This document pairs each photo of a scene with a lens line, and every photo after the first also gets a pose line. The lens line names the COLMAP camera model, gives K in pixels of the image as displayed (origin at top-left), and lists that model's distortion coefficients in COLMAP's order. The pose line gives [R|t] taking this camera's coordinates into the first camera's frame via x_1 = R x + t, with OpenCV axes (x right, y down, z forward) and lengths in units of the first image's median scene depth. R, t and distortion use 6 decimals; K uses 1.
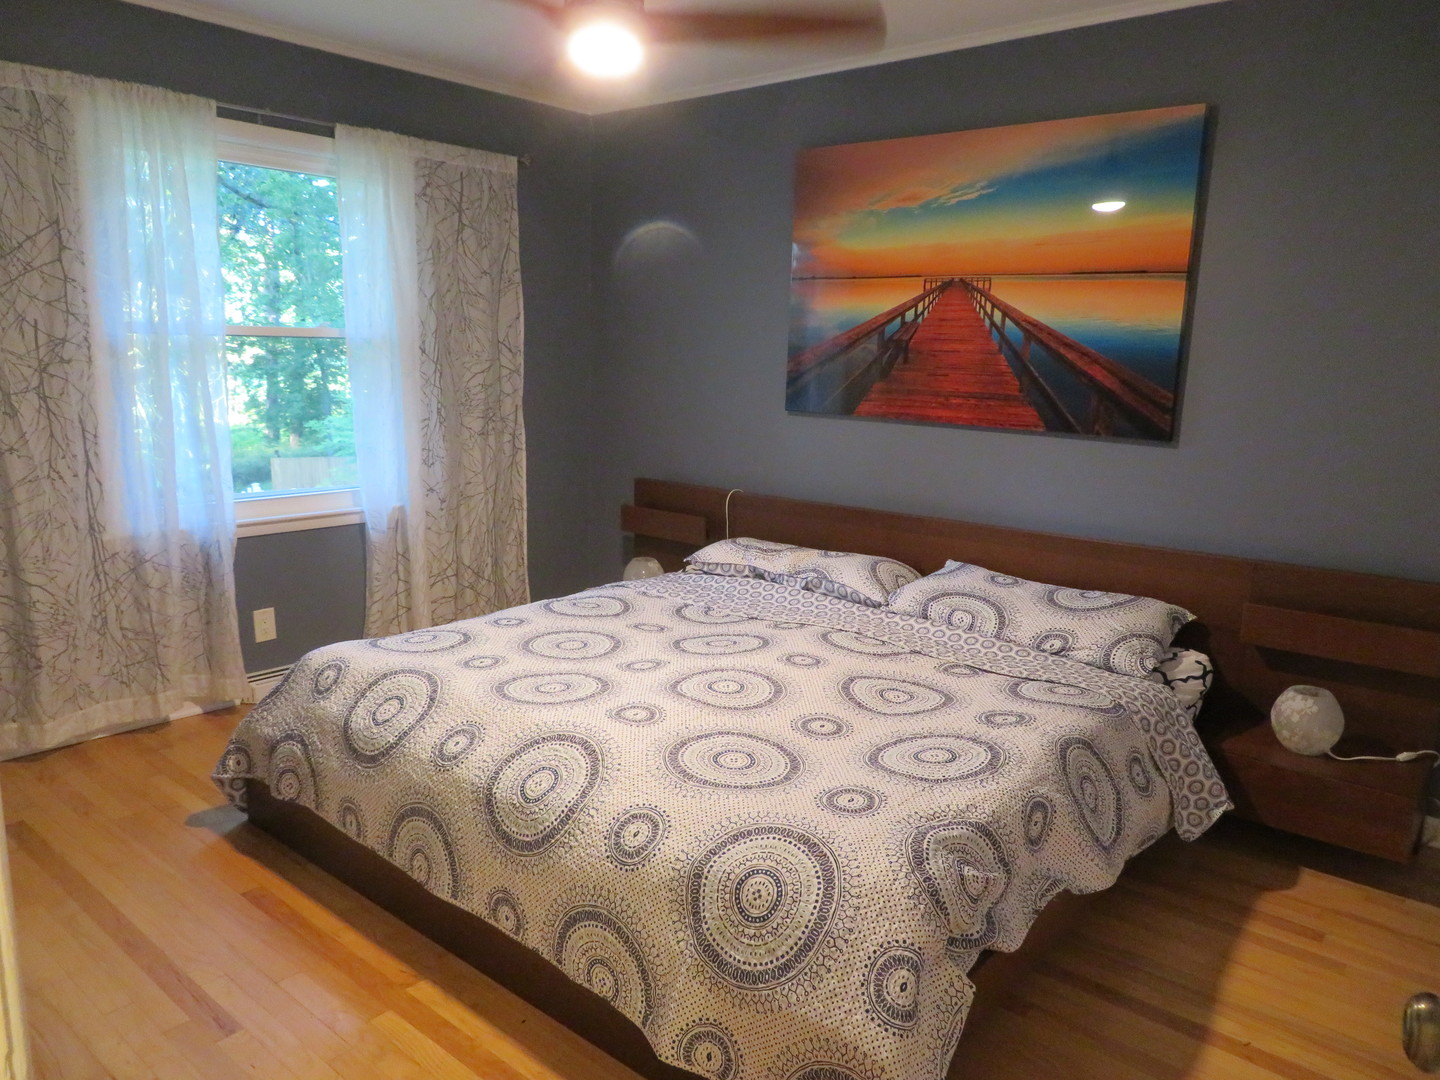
lens RADIAL K [[1023.4, 0, 721.2], [0, 1023.4, 542.7], [0, 0, 1]] dist [-0.008876, -0.000739]
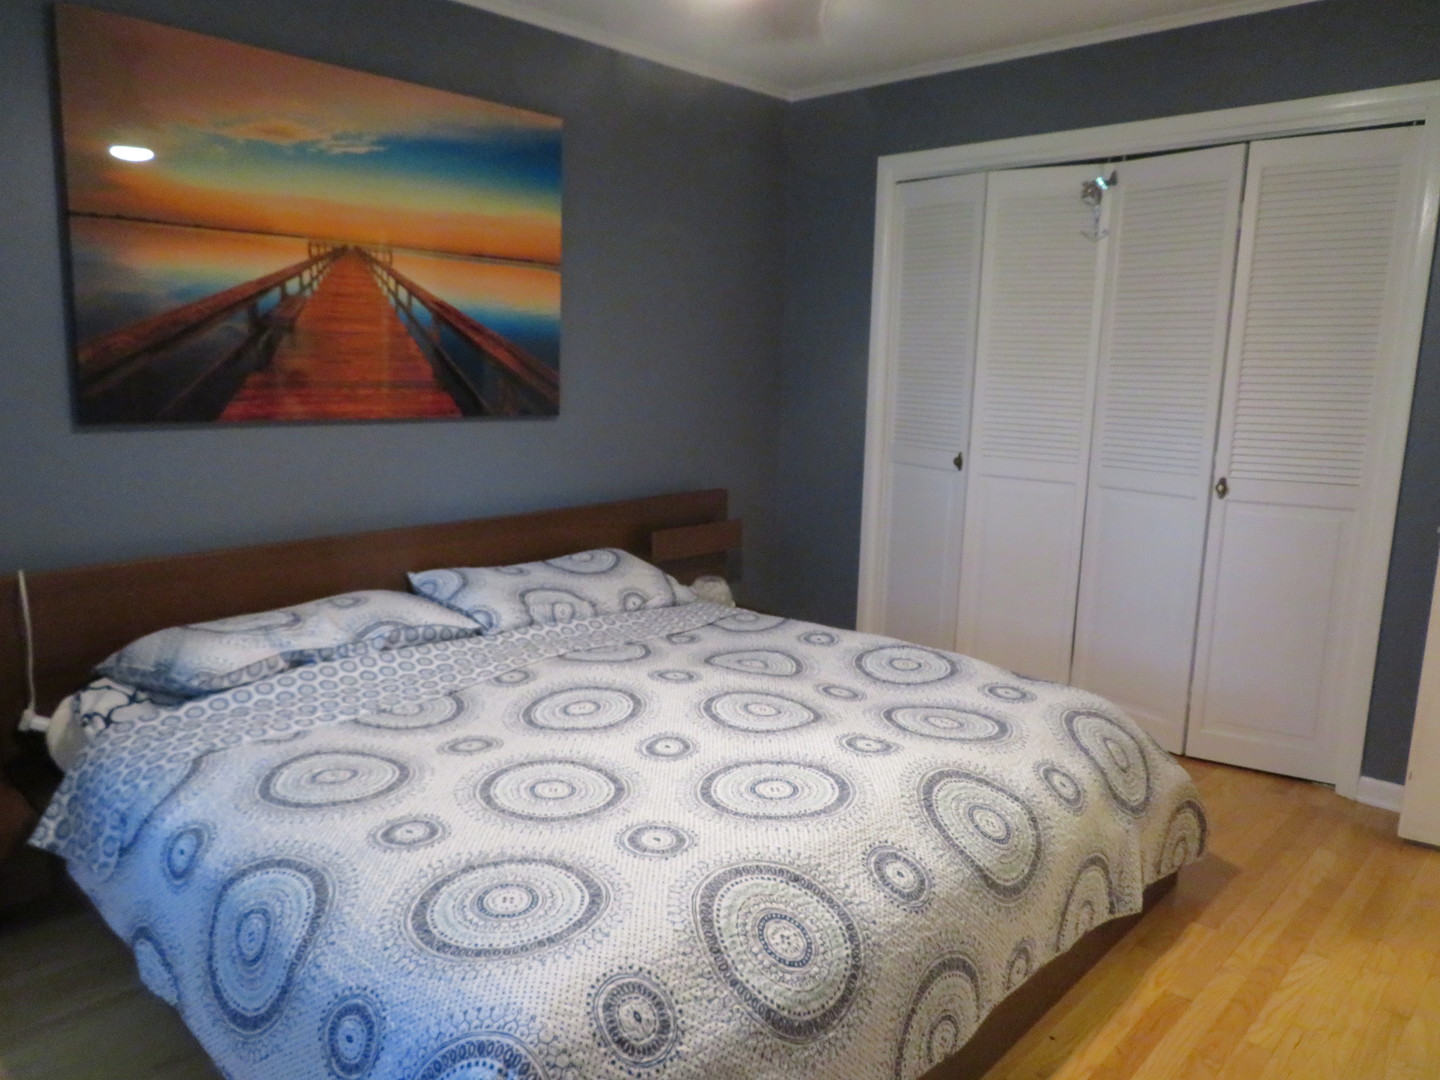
lens RADIAL K [[1023.4, 0, 720.3], [0, 1023.4, 536.9], [0, 0, 1]] dist [-0.008876, -0.000739]
pose [[0.053886, -0.198553, 0.978608, -0.633352], [0.163712, 0.968527, 0.187493, -0.137987], [-0.985035, 0.150107, 0.084695, 0.682220]]
